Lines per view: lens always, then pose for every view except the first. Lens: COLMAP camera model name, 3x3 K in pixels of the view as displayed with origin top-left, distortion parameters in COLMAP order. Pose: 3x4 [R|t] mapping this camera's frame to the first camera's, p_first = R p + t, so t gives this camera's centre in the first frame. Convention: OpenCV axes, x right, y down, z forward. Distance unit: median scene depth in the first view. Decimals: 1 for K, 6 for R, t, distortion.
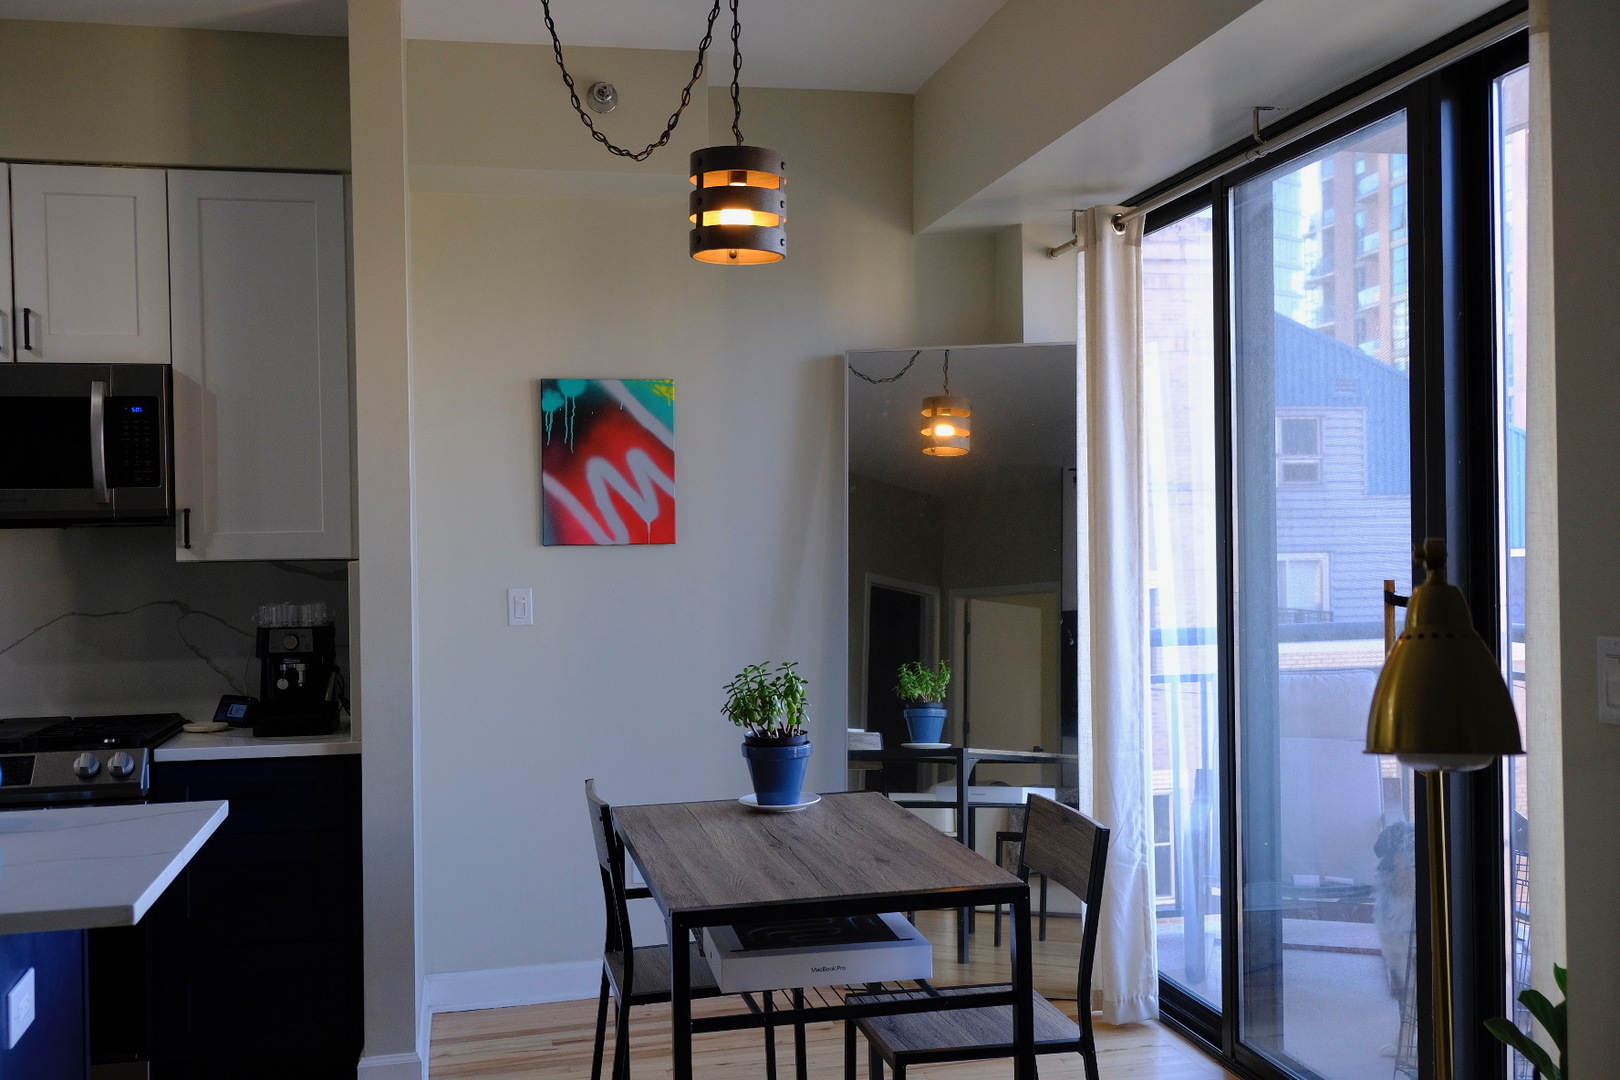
lens RADIAL K [[1558.2, 0, 810.0], [0, 1558.2, 540.0], [0, 0, 1]] dist [0.013008, 0.005810]
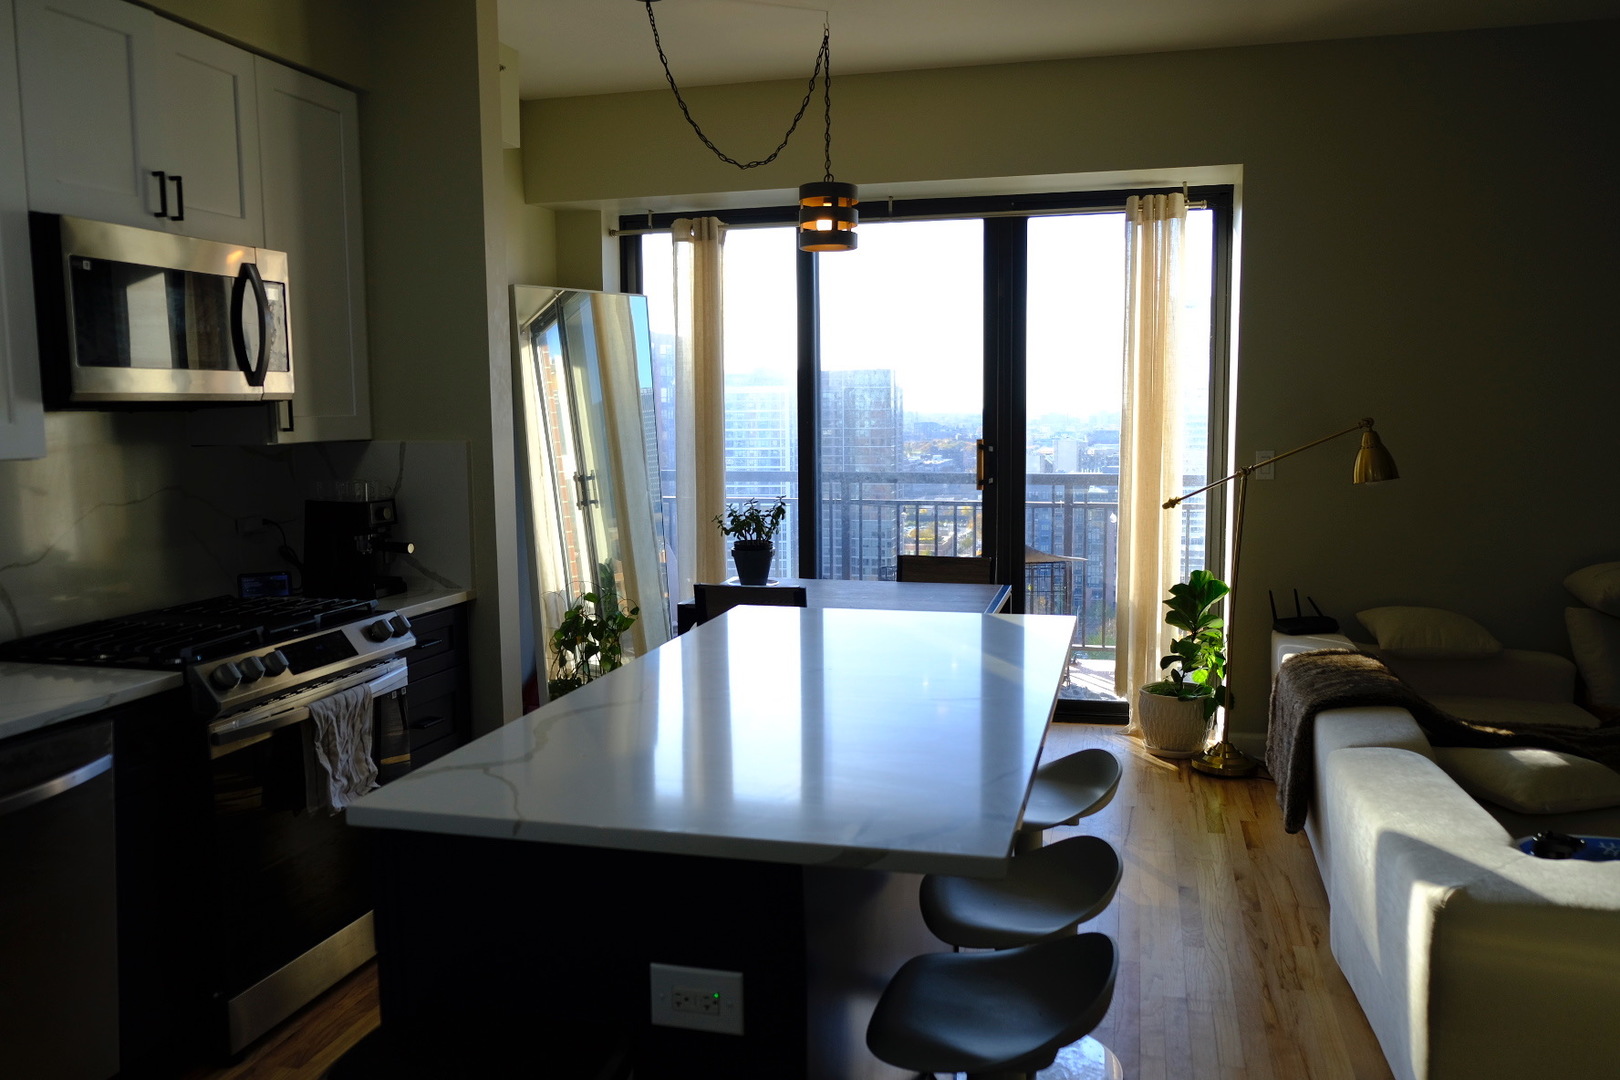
lens RADIAL K [[1260.0, 0, 810.8], [0, 1260.0, 532.5], [0, 0, 1]] dist [-0.007644, -0.000135]
pose [[0.463250, -0.081030, 0.882515, -1.008956], [0.009531, 0.996209, 0.086466, 0.003643], [-0.886176, -0.031644, 0.462267, 0.305518]]
